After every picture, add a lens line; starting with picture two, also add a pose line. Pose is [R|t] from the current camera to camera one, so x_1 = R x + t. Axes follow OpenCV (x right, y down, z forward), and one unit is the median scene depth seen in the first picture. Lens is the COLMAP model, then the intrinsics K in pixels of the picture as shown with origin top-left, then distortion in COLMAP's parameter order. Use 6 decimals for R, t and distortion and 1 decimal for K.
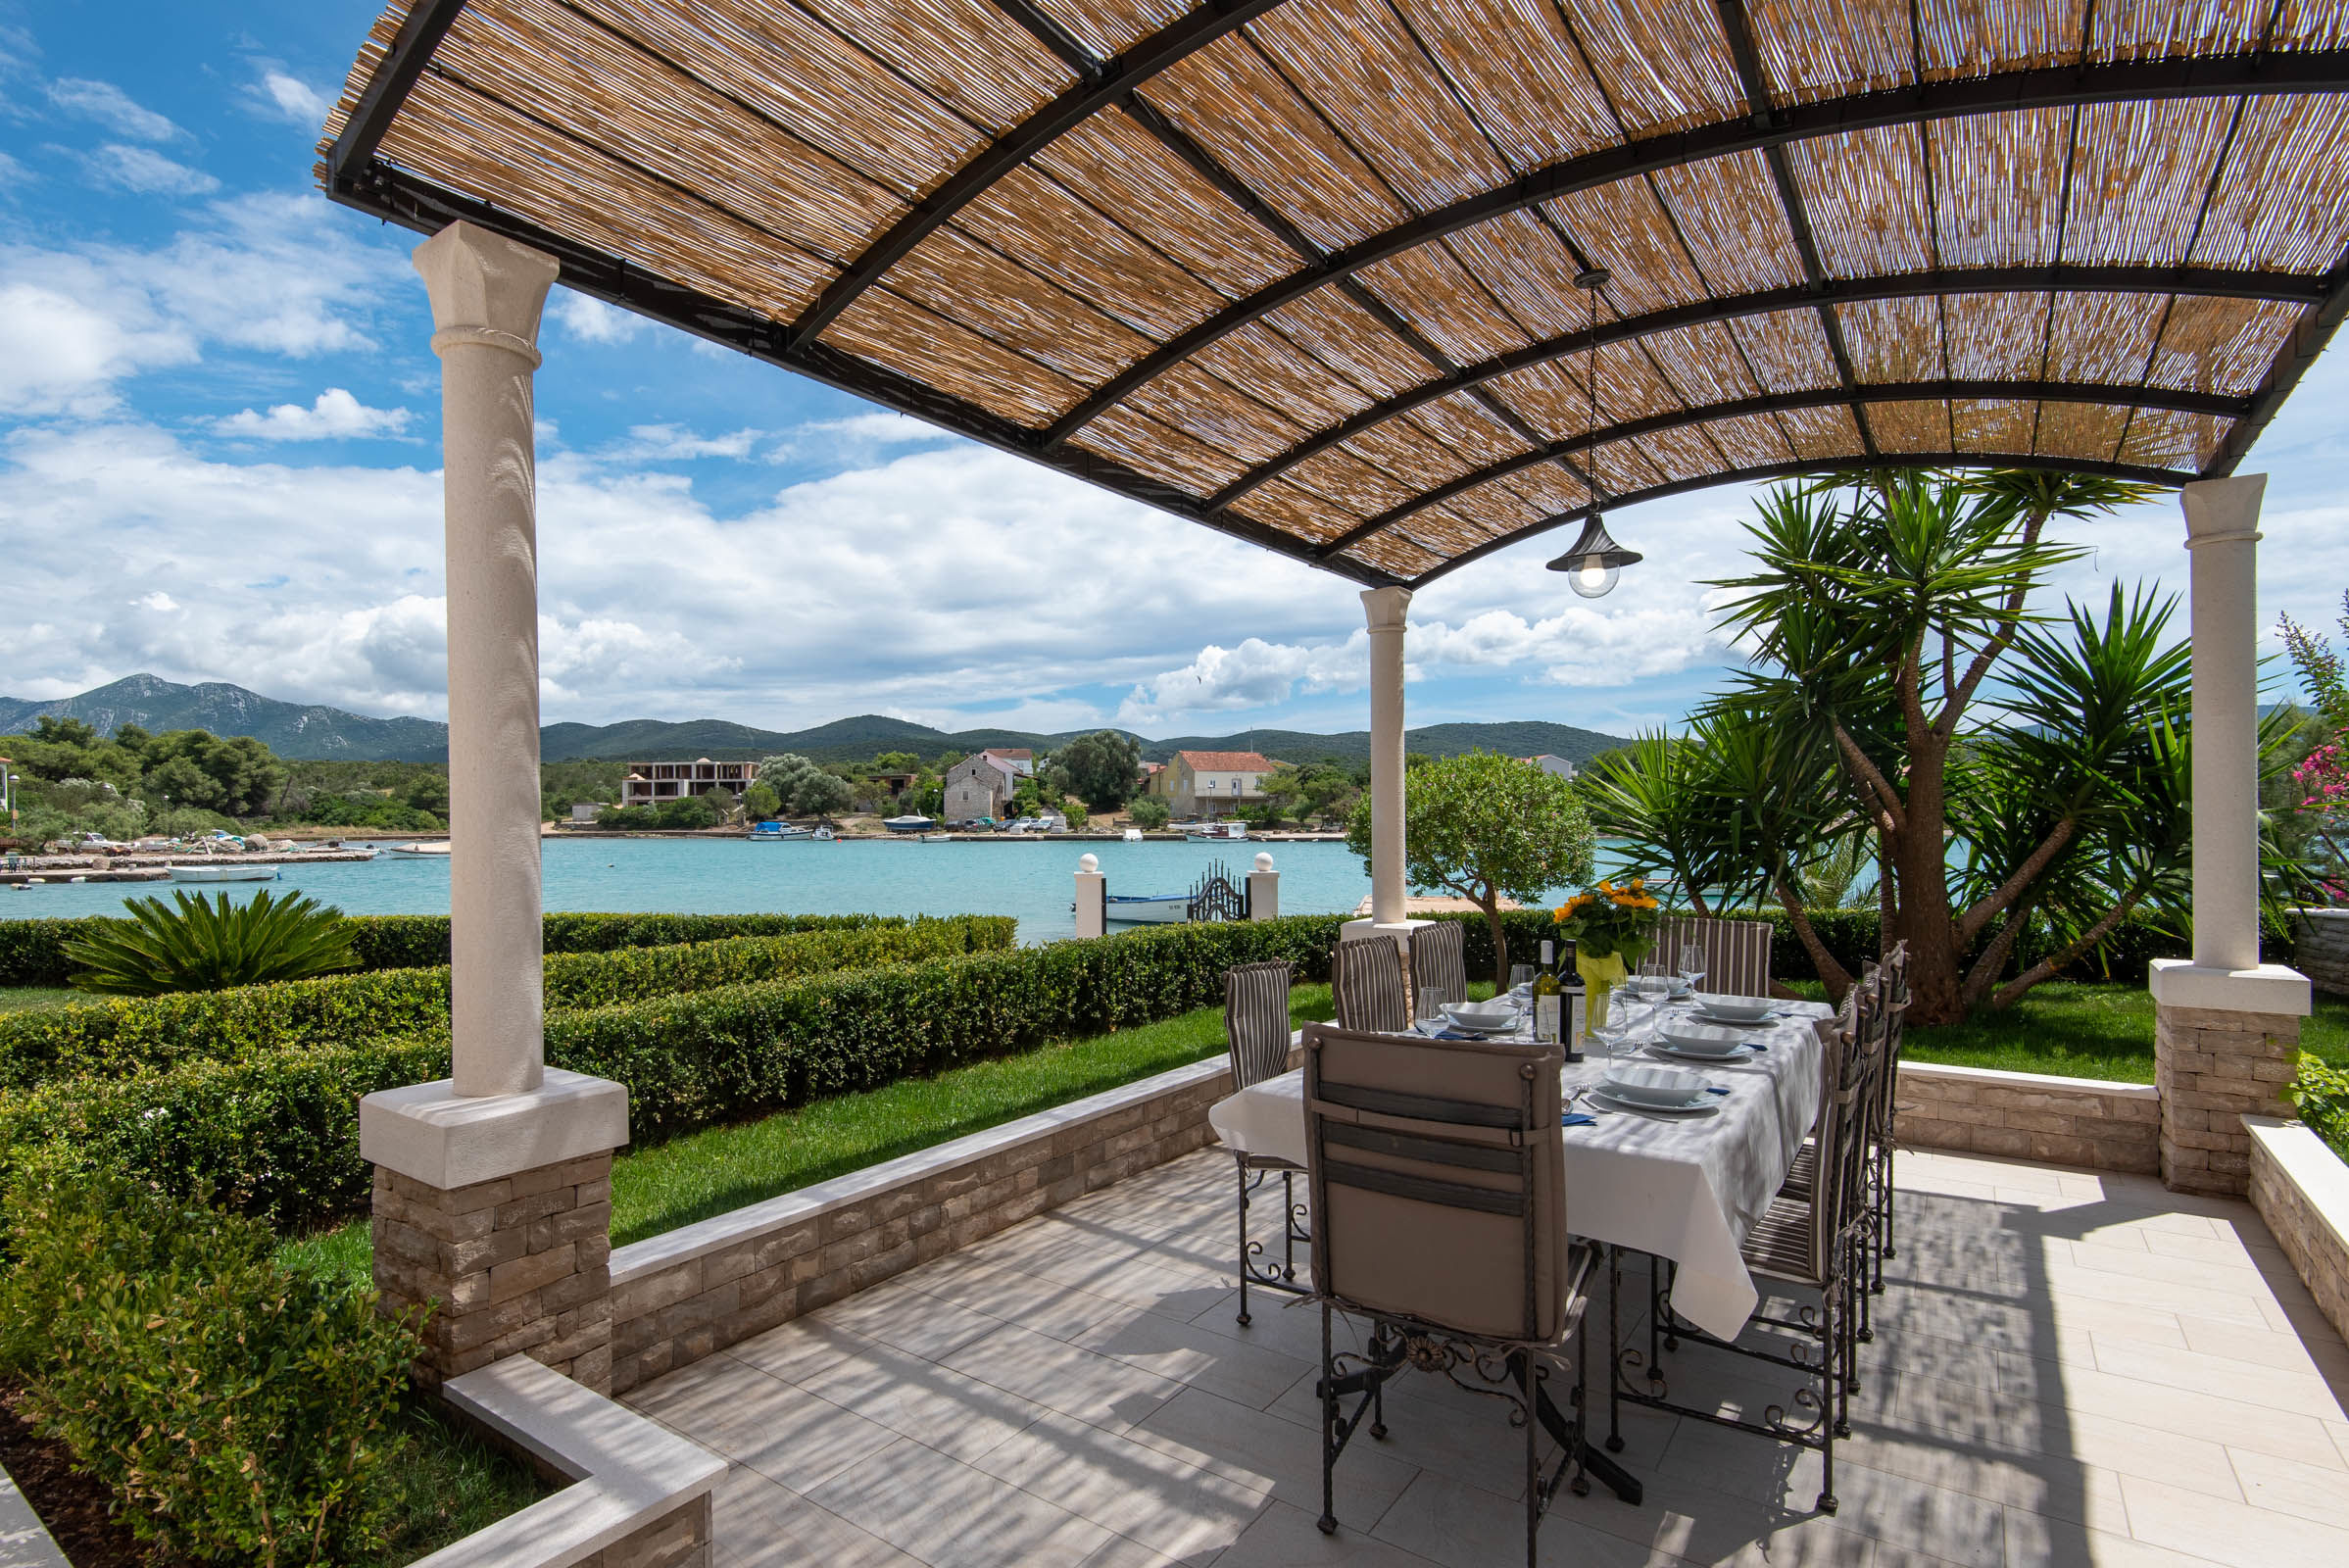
lens RADIAL K [[1133.7, 0, 1079.6], [0, 1133.7, 831.2], [0, 0, 1]] dist [0.019874, -0.000332]
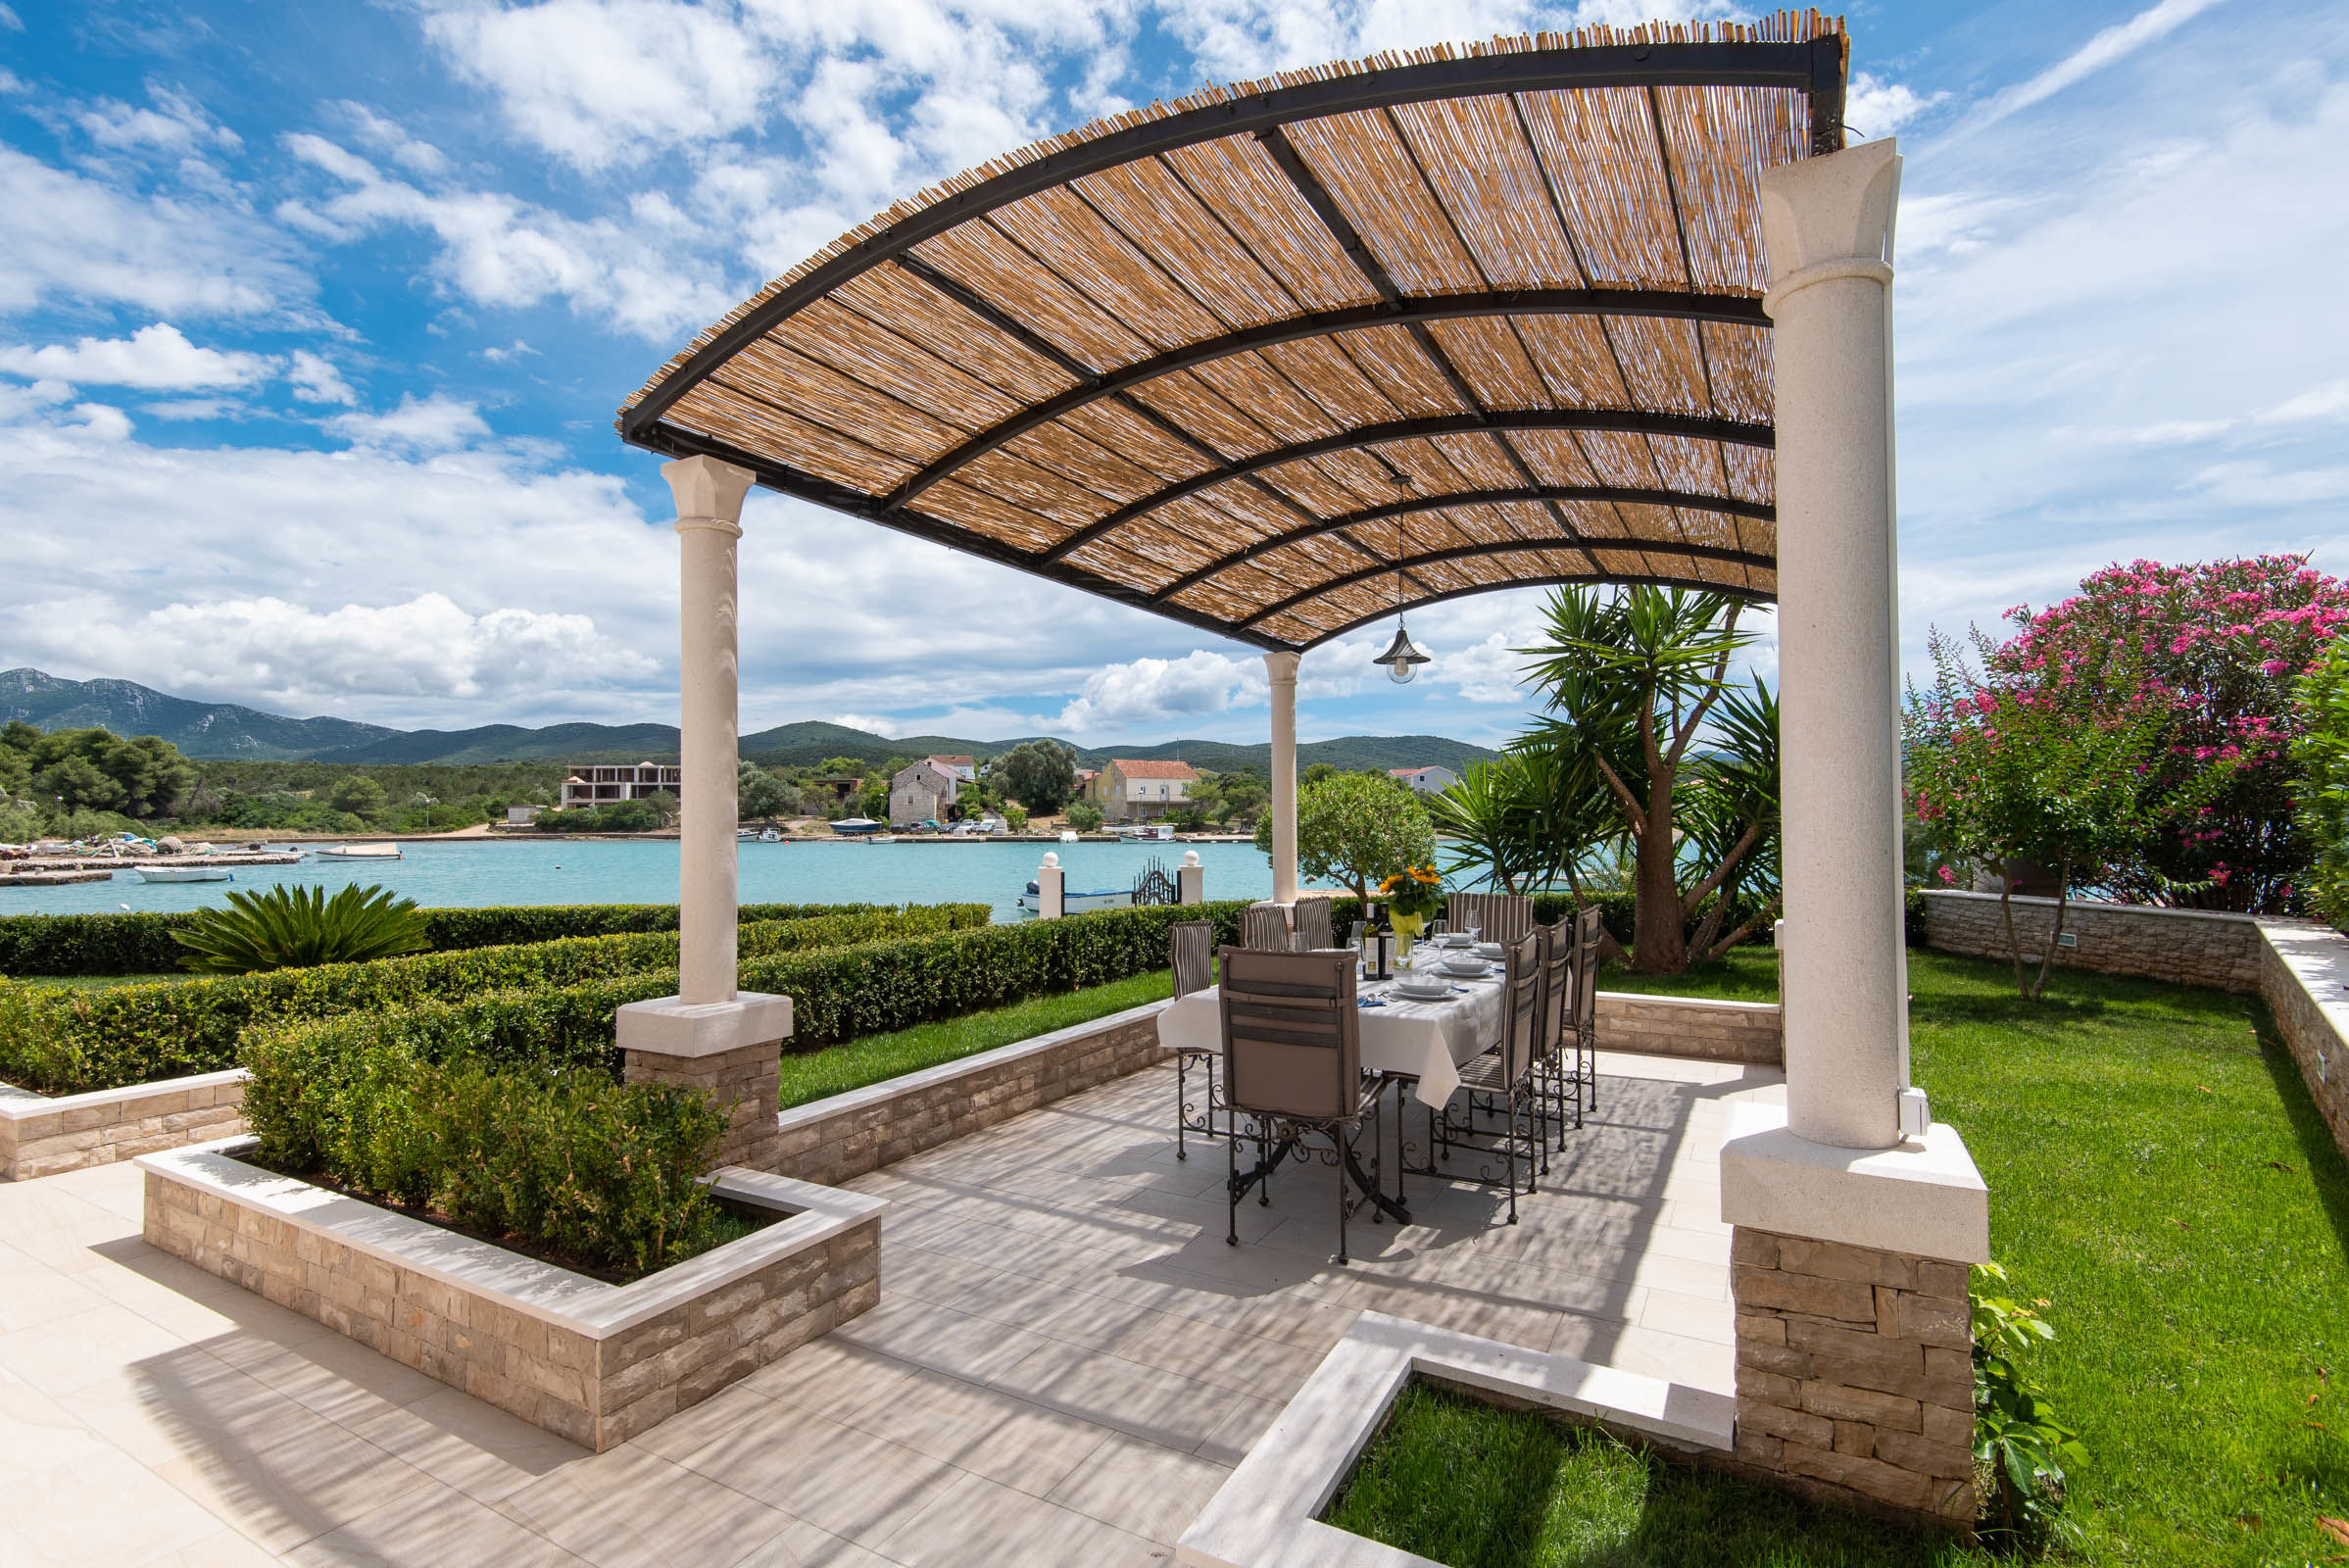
lens RADIAL K [[1080.6, 0, 1174.5], [0, 1080.6, 784.0], [0, 0, 1]] dist [0.014211, -0.000114]
pose [[0.989057, 0.006988, 0.147370, -0.047901], [-0.000281, 0.998965, -0.045480, -0.000760], [-0.147536, 0.044941, 0.988035, -0.263239]]
